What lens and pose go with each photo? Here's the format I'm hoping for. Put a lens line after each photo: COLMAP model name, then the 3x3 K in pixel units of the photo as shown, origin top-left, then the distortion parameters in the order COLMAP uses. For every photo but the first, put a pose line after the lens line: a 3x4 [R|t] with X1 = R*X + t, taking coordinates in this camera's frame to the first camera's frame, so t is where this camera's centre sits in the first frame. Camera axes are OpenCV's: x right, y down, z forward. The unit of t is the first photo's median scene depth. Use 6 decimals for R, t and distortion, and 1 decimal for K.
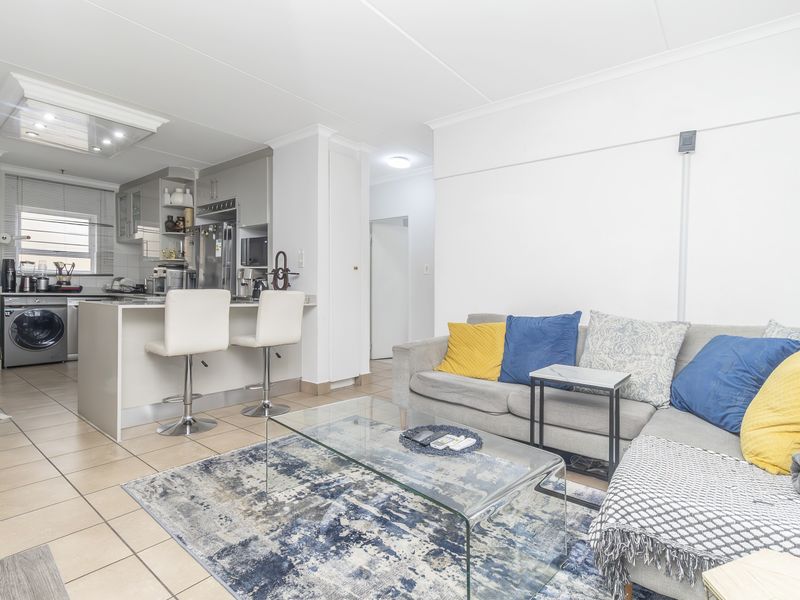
lens RADIAL K [[422.9, 0, 438.8], [0, 422.9, 310.8], [0, 0, 1]] dist [-0.018992, 0.000409]
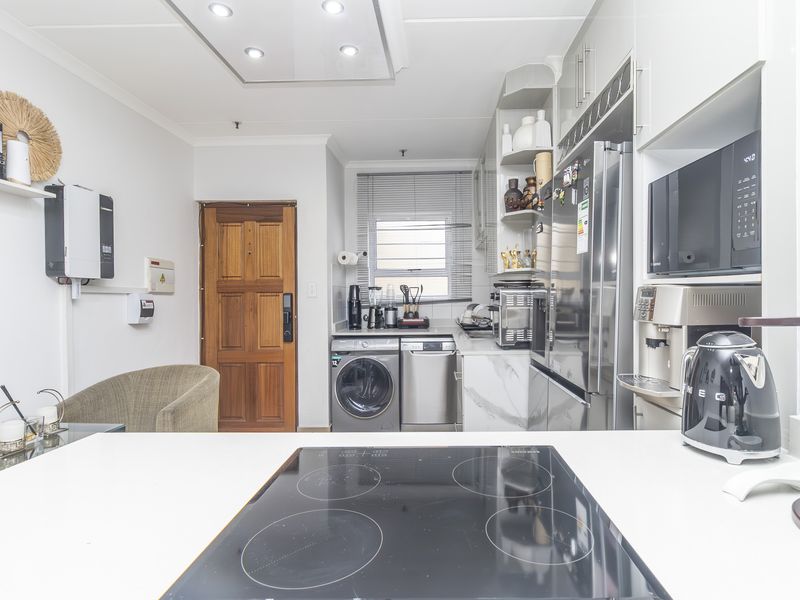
lens RADIAL K [[456.1, 0, 418.8], [0, 456.1, 298.5], [0, 0, 1]] dist [-0.004756, 0.001062]
pose [[0.541324, -0.023694, -0.840480, -0.262913], [-0.012154, 0.999278, -0.035999, -0.070181], [0.840726, 0.029702, 0.540646, 0.628635]]
